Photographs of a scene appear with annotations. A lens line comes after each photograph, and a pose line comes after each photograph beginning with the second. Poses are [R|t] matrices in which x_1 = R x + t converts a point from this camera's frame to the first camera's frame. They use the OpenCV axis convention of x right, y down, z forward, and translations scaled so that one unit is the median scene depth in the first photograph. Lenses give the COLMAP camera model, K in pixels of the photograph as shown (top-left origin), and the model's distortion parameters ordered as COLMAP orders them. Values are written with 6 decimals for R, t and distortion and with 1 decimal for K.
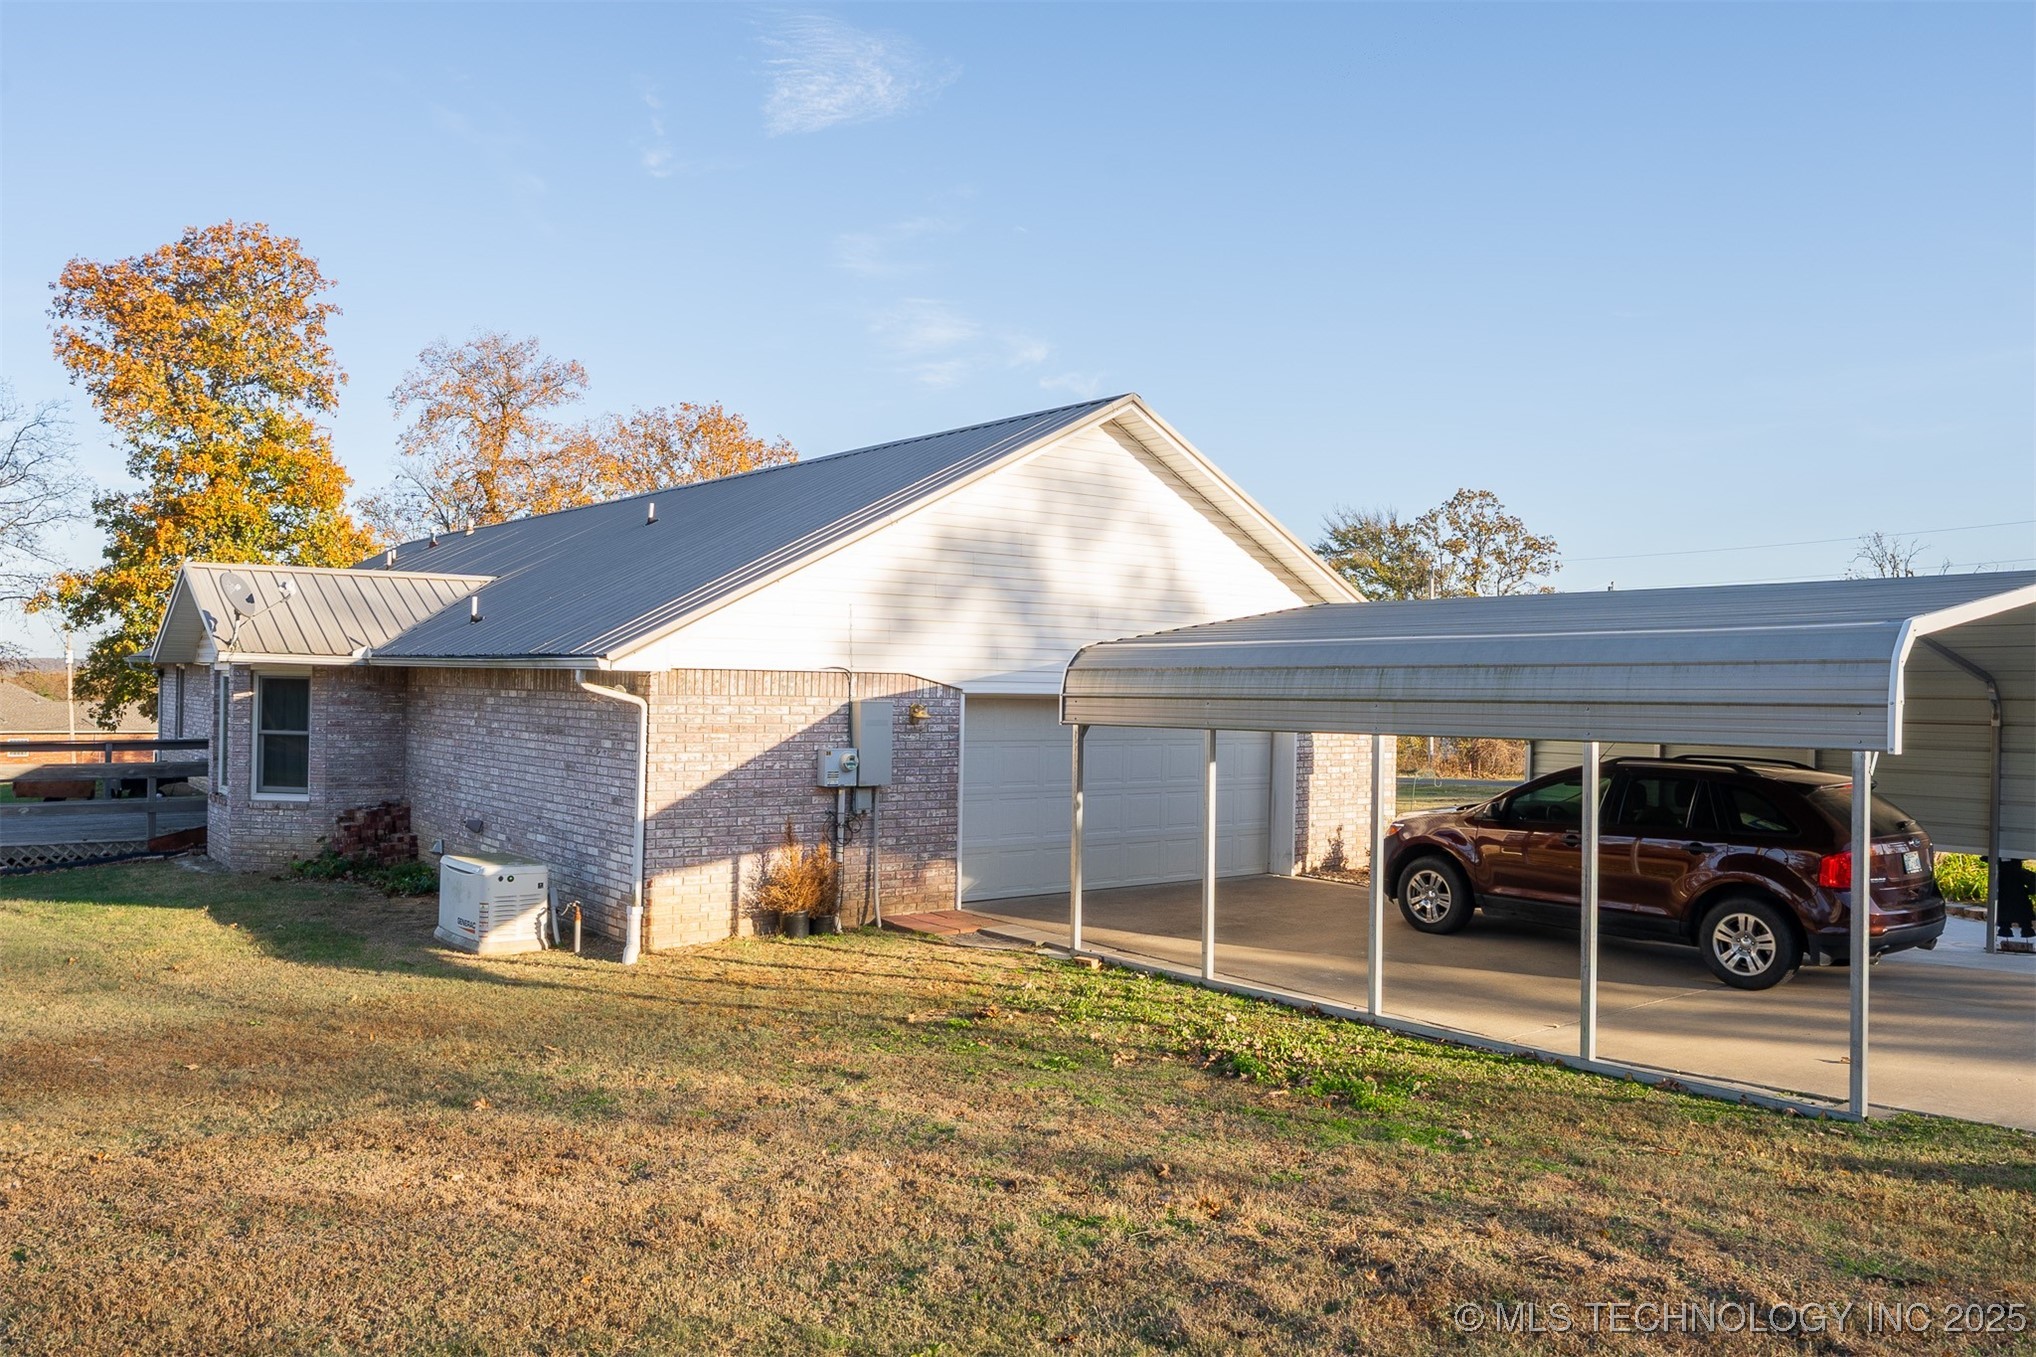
lens RADIAL K [[1418.1, 0, 1018.0], [0, 1418.1, 678.5], [0, 0, 1]] dist [-0.000595, -0.003860]
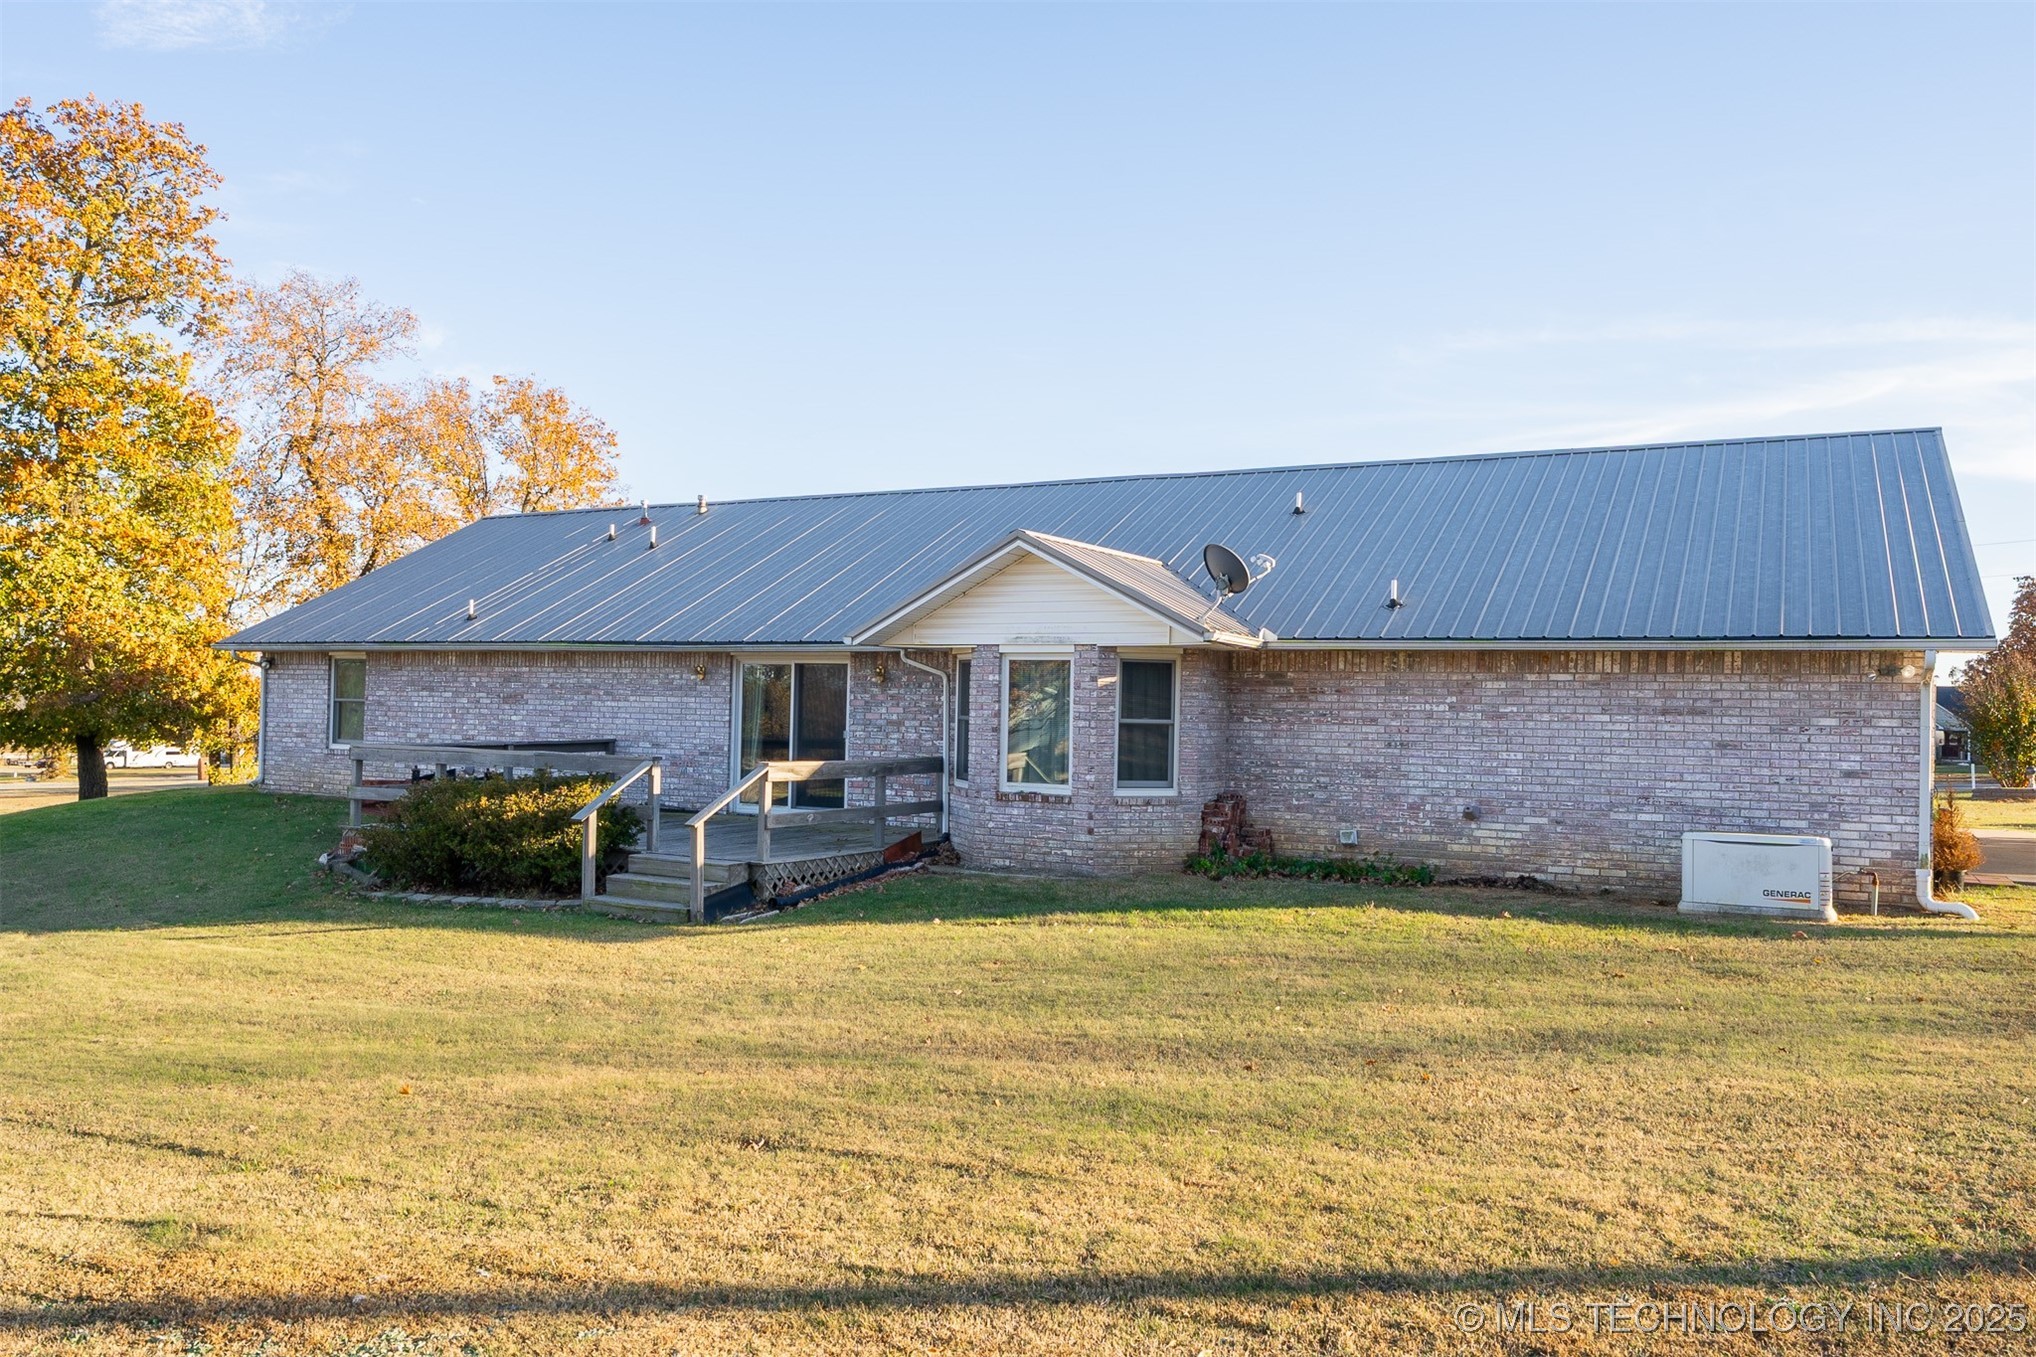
lens RADIAL K [[1419.7, 0, 996.0], [0, 1419.7, 716.0], [0, 0, 1]] dist [-0.000293, -0.002880]
pose [[0.920481, -0.001989, 0.390782, -0.962179], [-0.004203, 0.999879, 0.014990, 0.021030], [-0.390765, -0.015441, 0.920361, 0.195088]]
